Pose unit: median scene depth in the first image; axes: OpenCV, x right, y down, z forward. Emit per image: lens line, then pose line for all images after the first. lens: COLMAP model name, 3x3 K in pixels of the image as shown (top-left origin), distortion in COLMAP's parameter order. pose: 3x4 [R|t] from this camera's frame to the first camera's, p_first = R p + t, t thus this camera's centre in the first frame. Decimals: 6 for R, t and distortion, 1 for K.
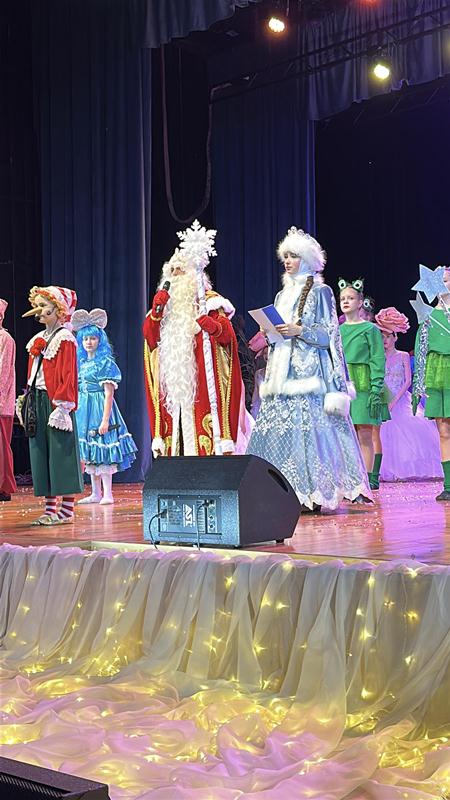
lens RADIAL K [[1138.0, 0, 225.0], [0, 1138.0, 400.0], [0, 0, 1]] dist [0.198672, -0.069460]
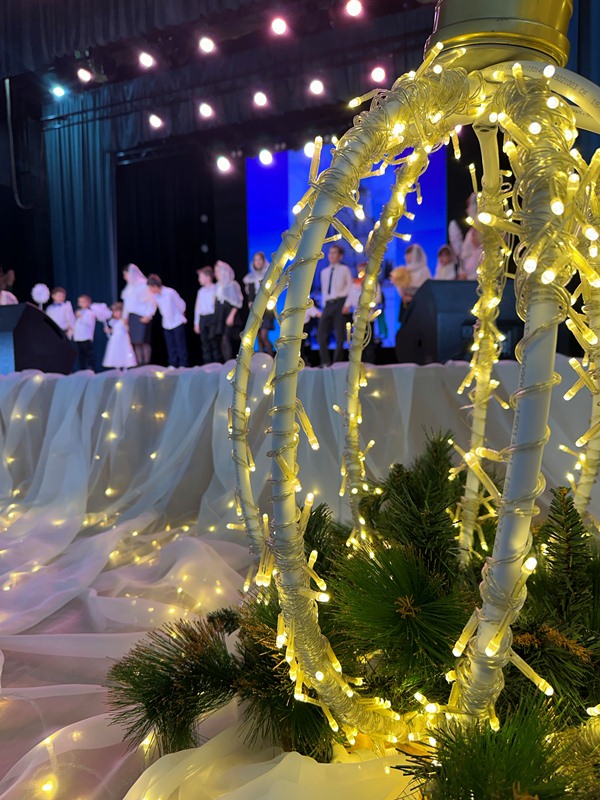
lens RADIAL K [[563.4, 0, 298.2], [0, 563.4, 400.6], [0, 0, 1]] dist [0.030249, -0.038011]
pose [[0.934384, -0.012882, 0.356036, 0.088249], [-0.012540, 0.997538, 0.069005, 0.121948], [-0.356048, -0.068942, 0.931921, 0.430206]]
